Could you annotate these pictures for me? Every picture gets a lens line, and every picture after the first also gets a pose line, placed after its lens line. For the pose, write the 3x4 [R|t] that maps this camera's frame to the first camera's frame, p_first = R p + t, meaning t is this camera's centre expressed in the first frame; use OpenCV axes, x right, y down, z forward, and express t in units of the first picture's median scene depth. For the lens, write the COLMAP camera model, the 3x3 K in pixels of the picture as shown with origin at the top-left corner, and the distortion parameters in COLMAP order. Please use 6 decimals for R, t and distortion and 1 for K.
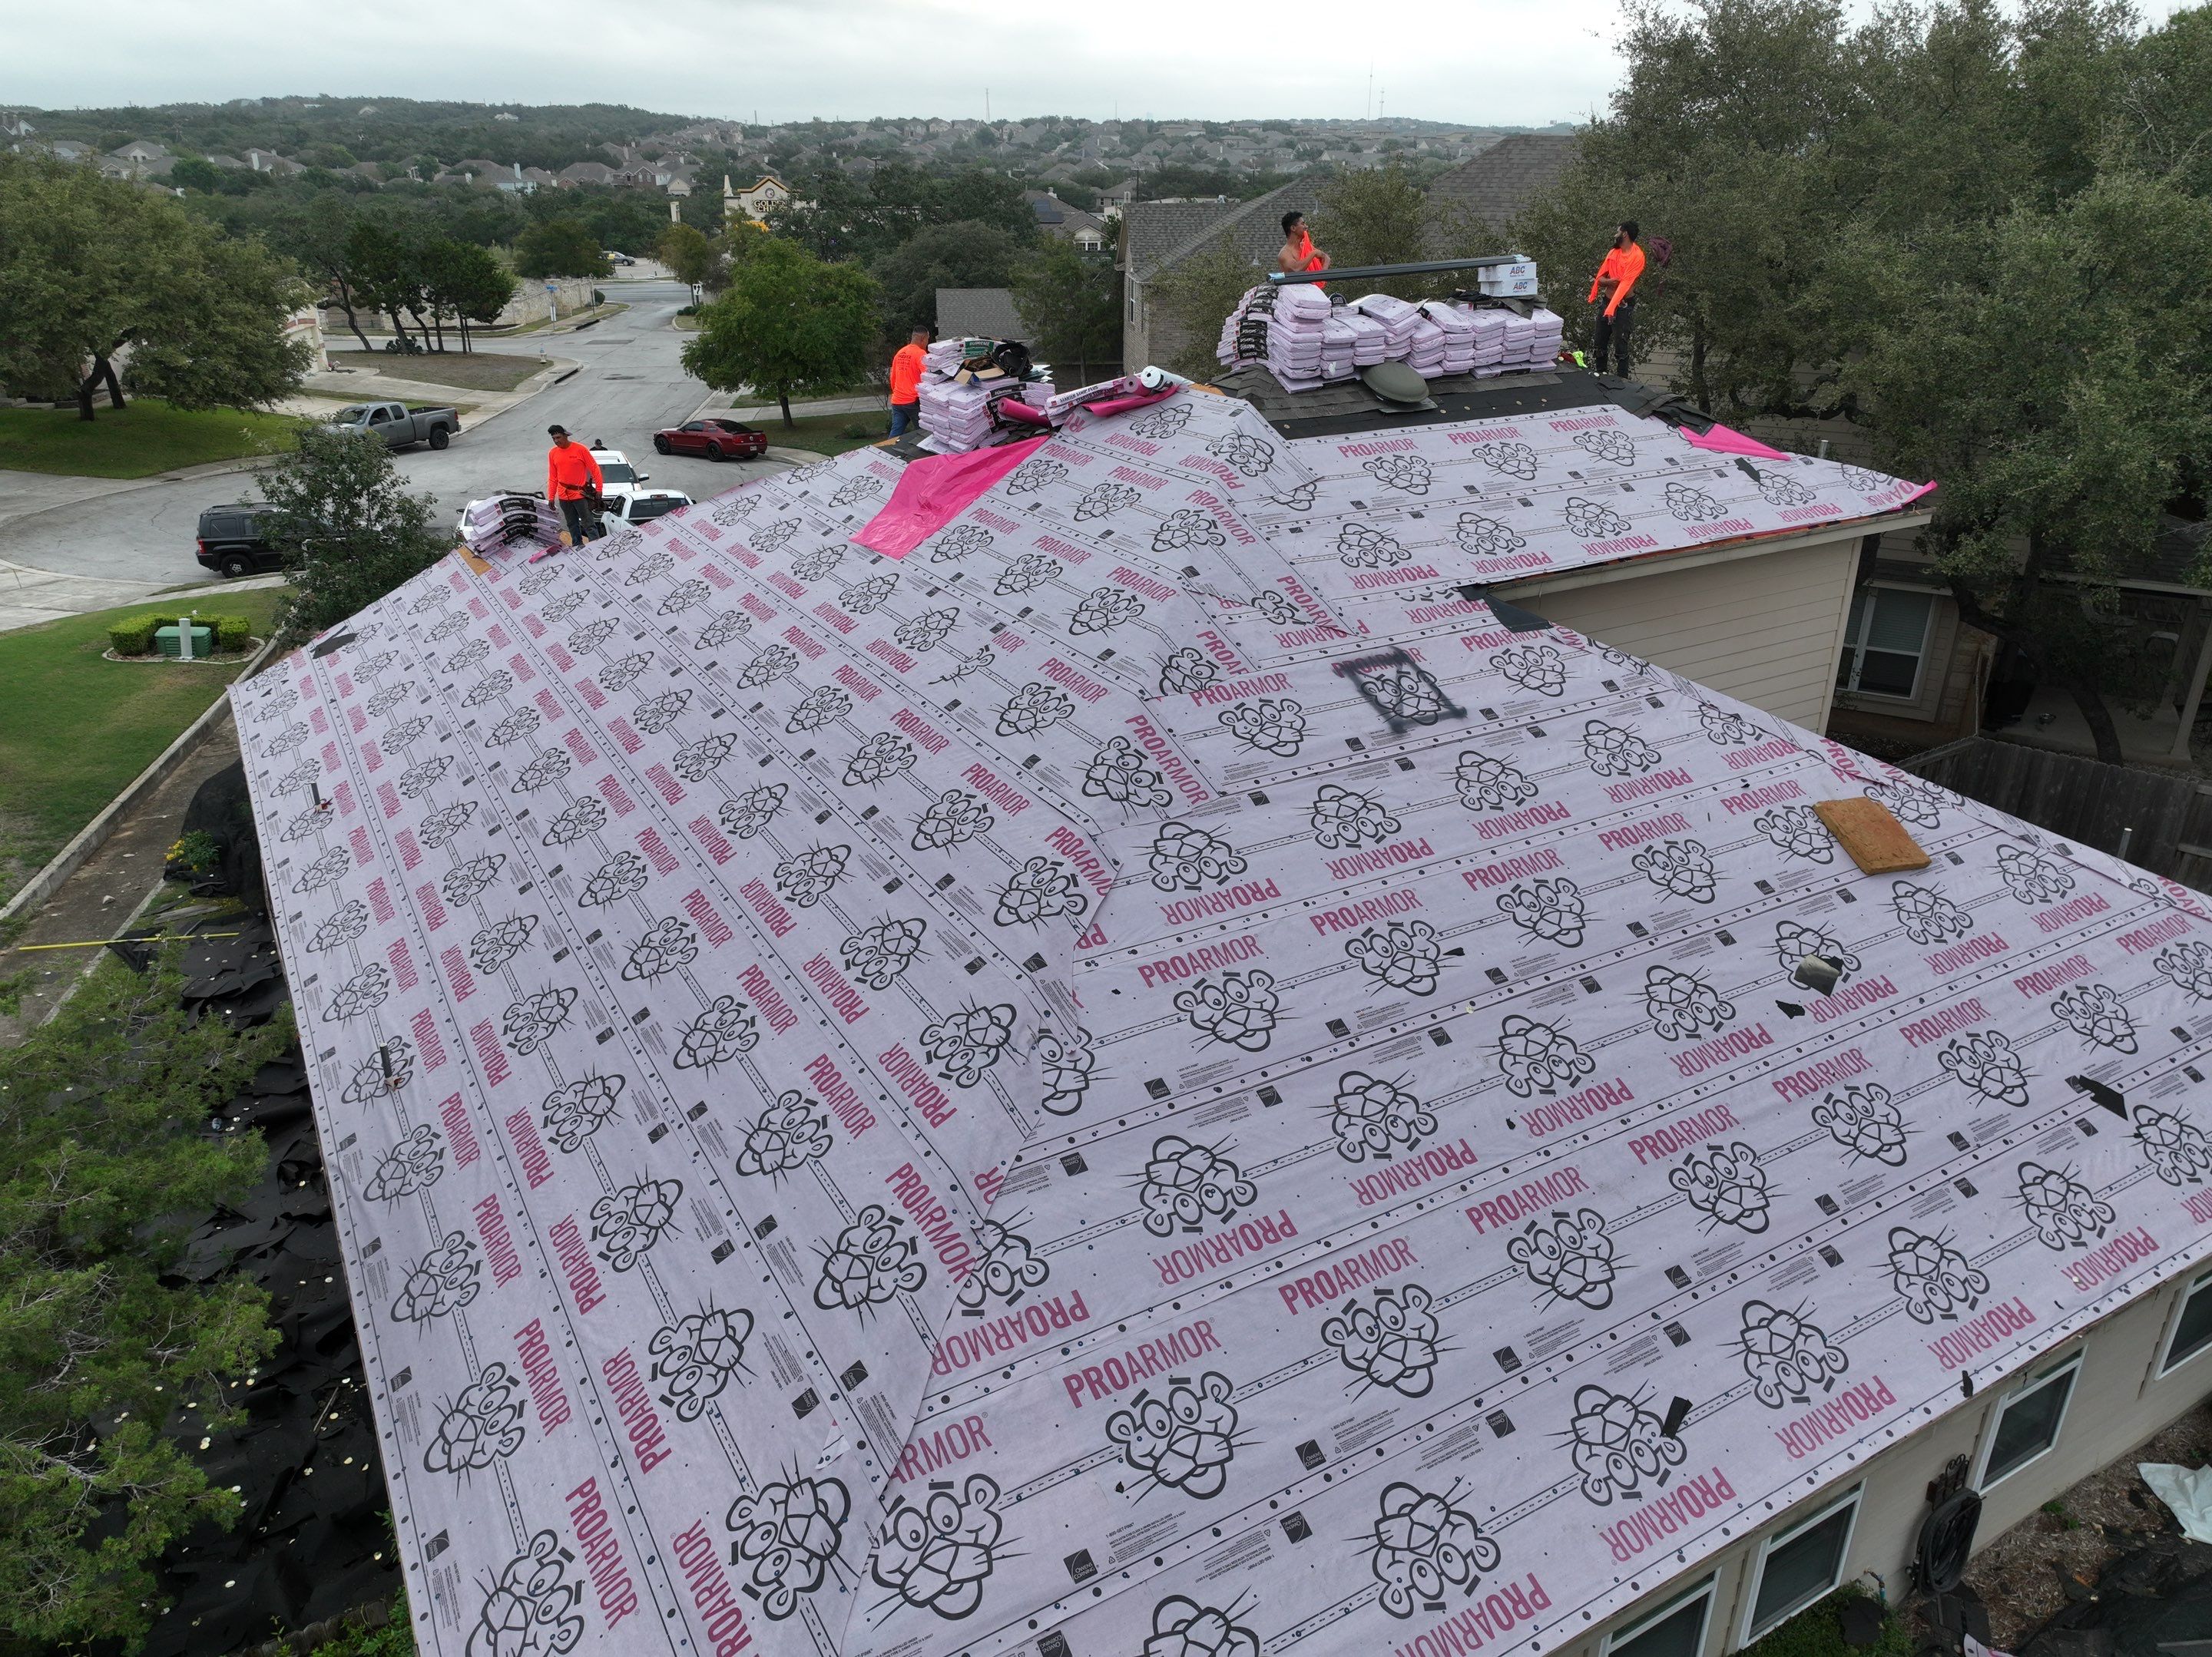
lens RADIAL K [[1551.1, 0, 1106.0], [0, 1551.1, 828.5], [0, 0, 1]] dist [0.007635, 0.010253]
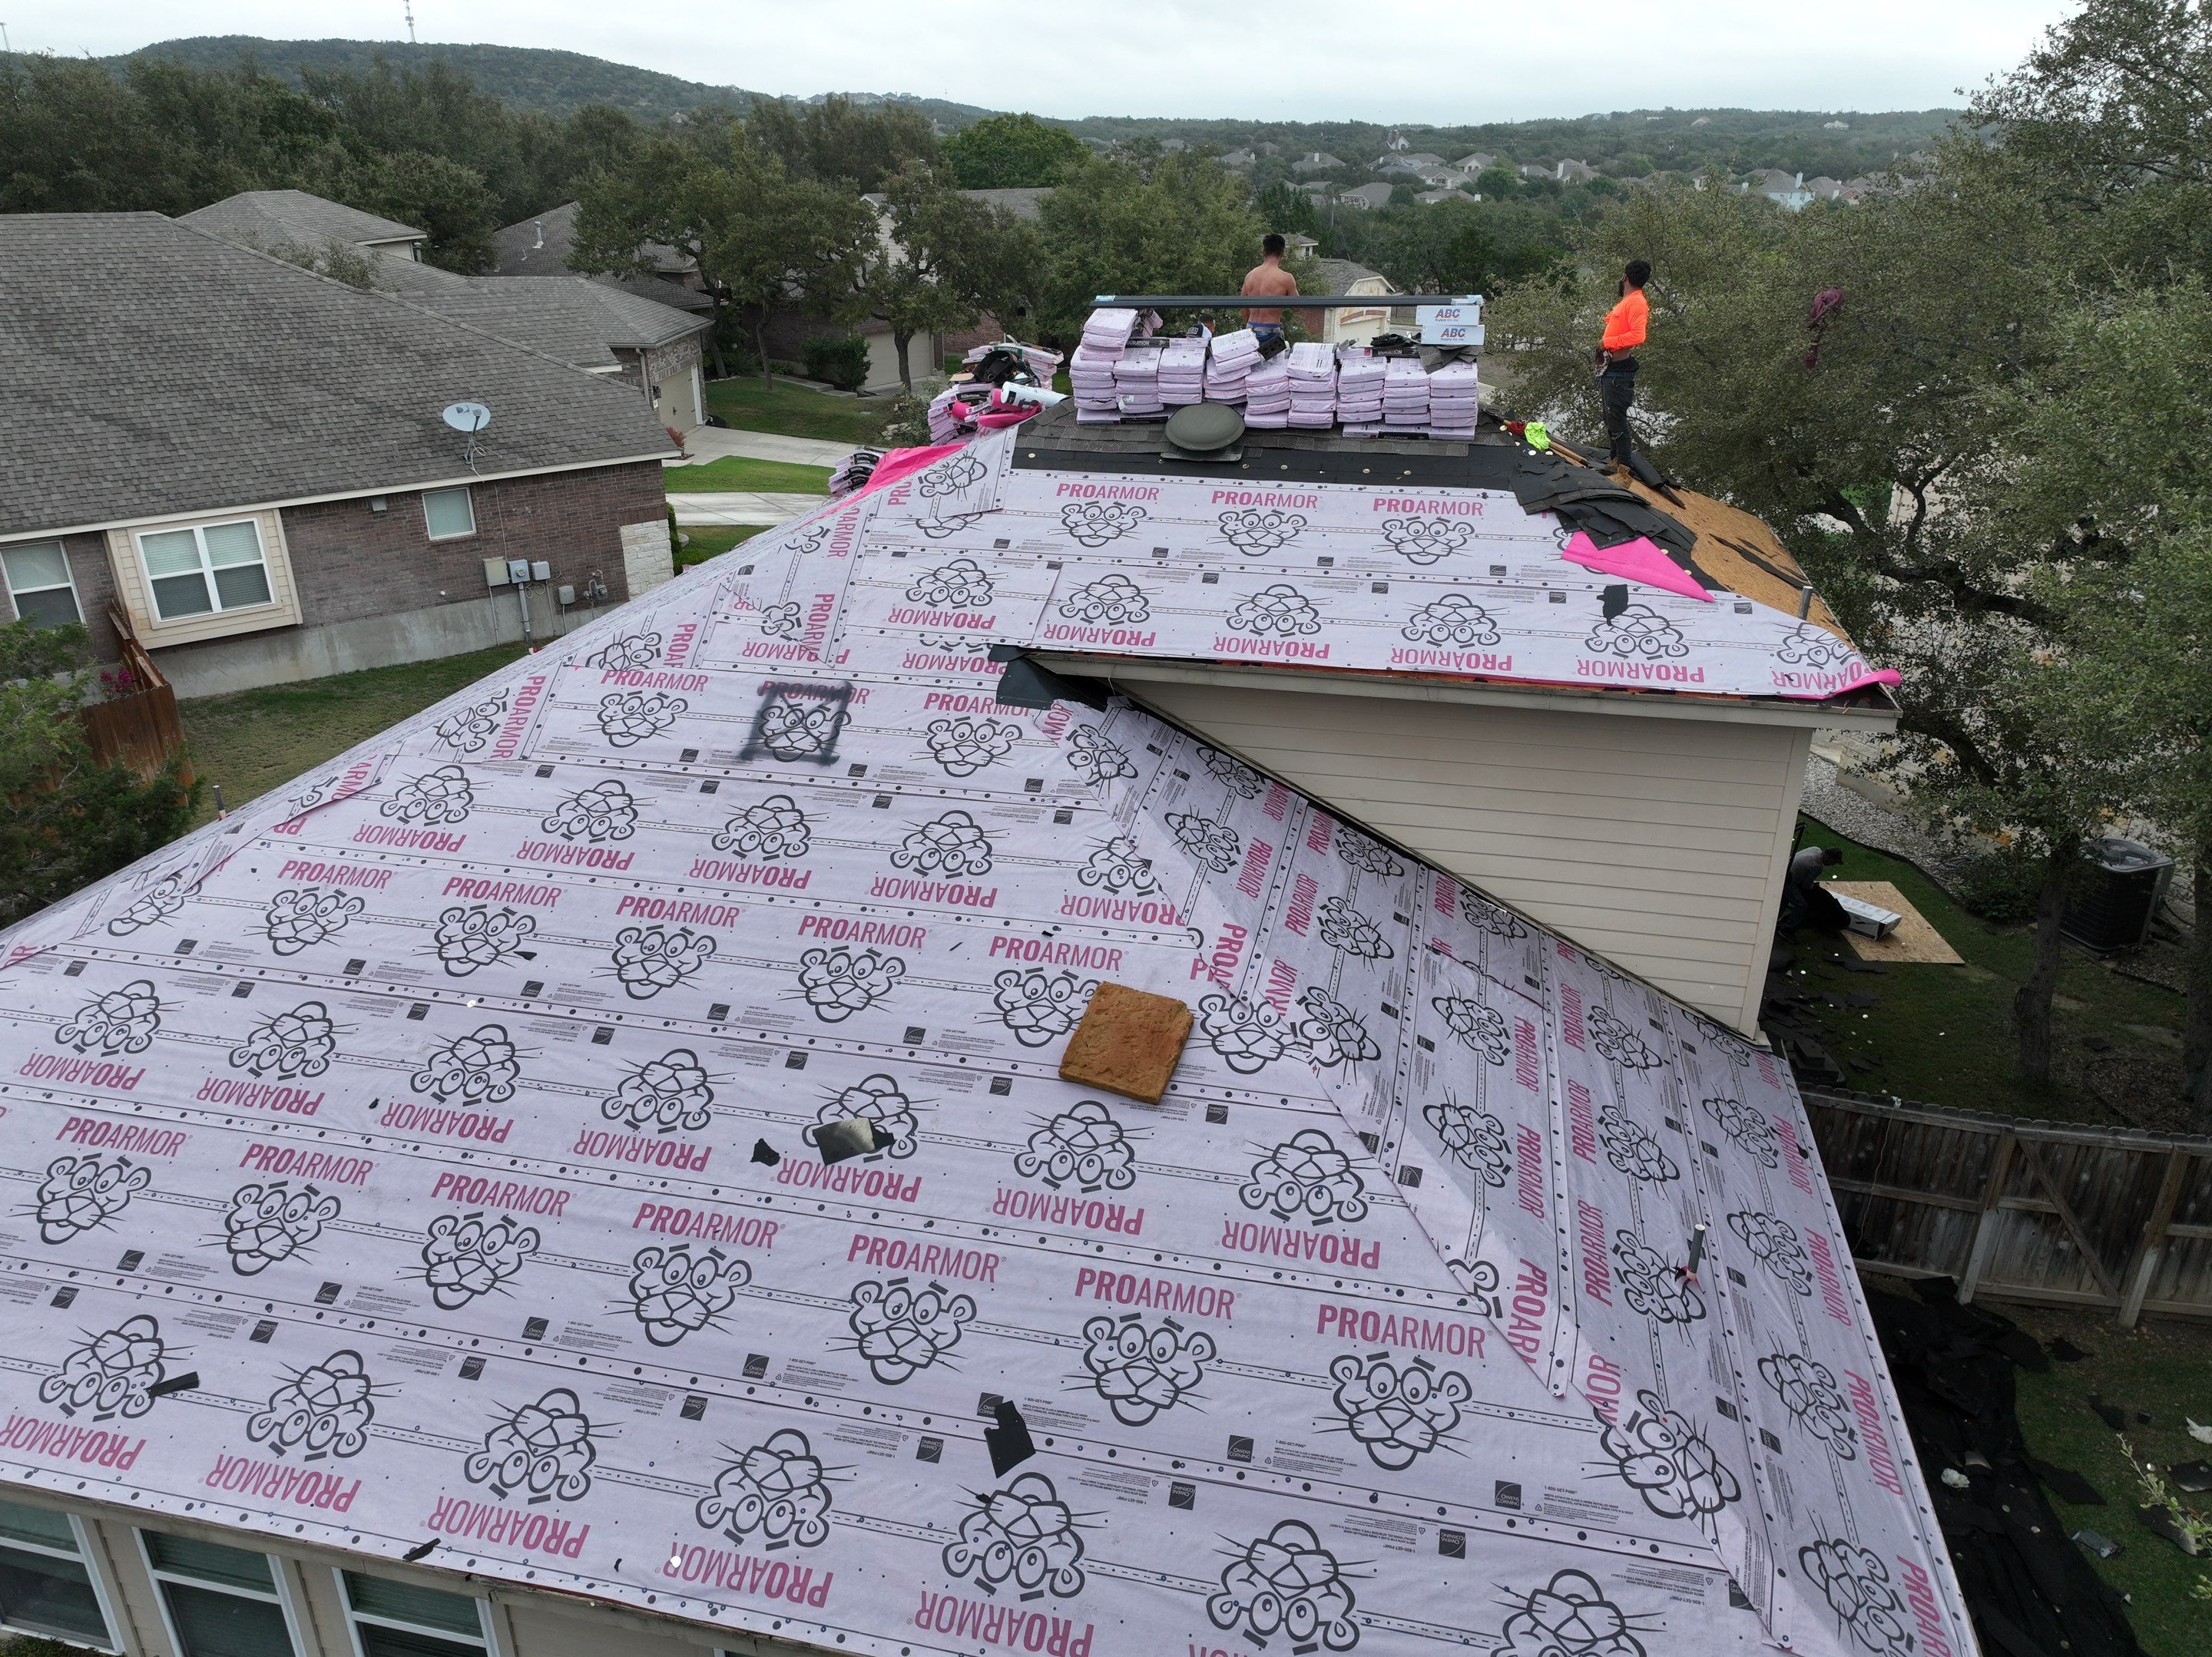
lens RADIAL K [[1551.1, 0, 1106.0], [0, 1551.1, 828.5], [0, 0, 1]] dist [0.007635, 0.010253]
pose [[0.730282, 0.274864, -0.625410, 0.786190], [-0.278015, 0.955823, 0.095445, -0.141749], [0.624016, 0.104172, 0.774437, 0.313824]]
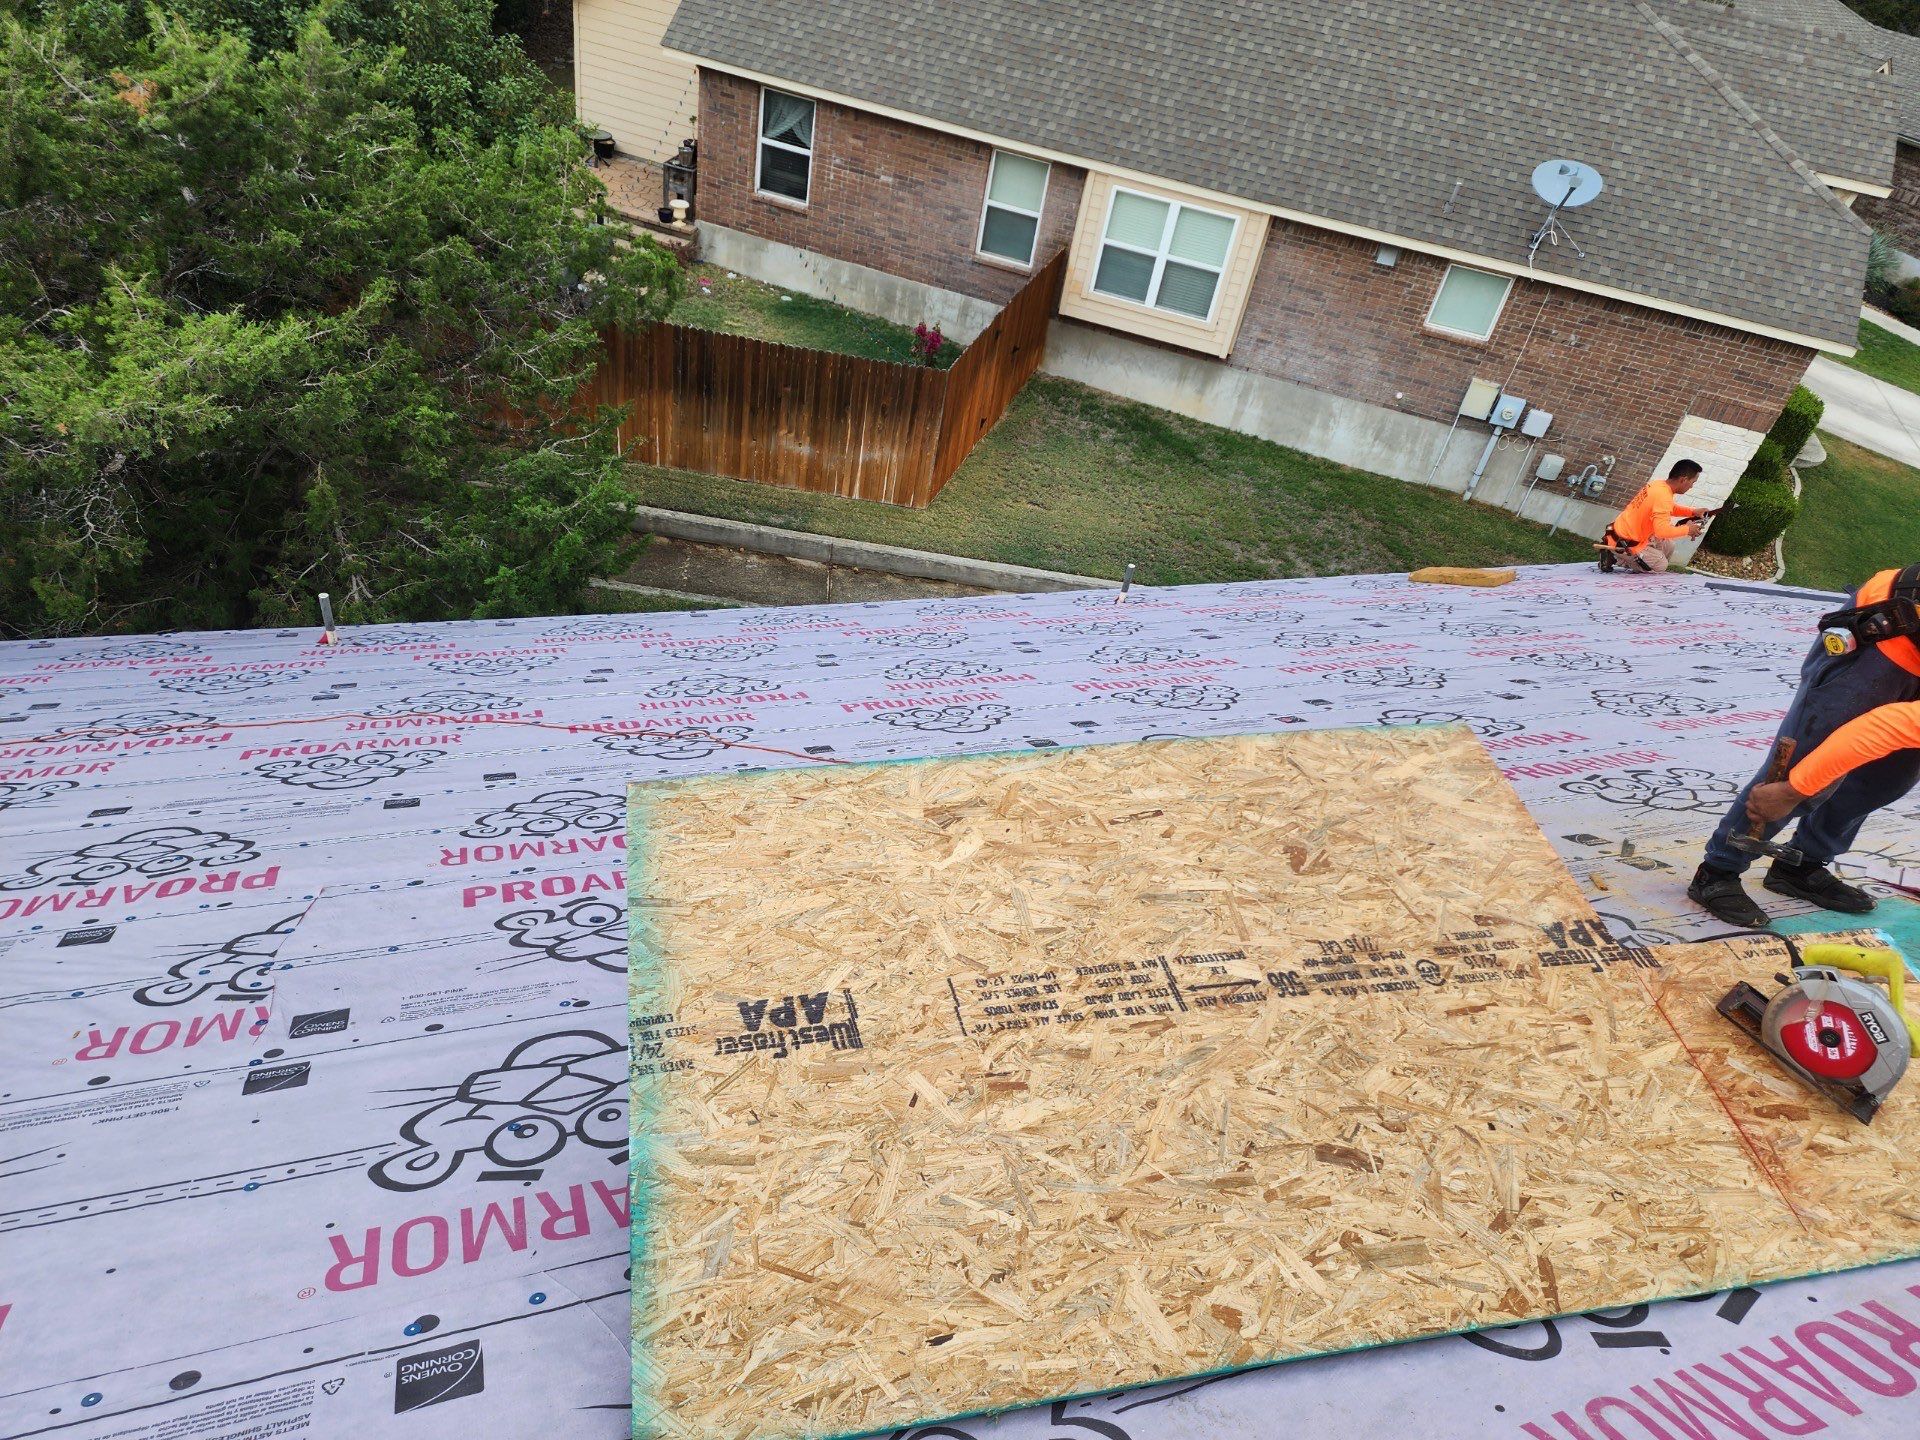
lens RADIAL K [[1262.9, 0, 964.3], [0, 1262.9, 719.4], [0, 0, 1]] dist [0.076370, -0.056905]
pose [[-0.182013, 0.580869, -0.793387, 0.040697], [-0.547095, 0.610618, 0.572567, -0.307820], [0.817042, 0.538273, 0.206650, 0.901847]]
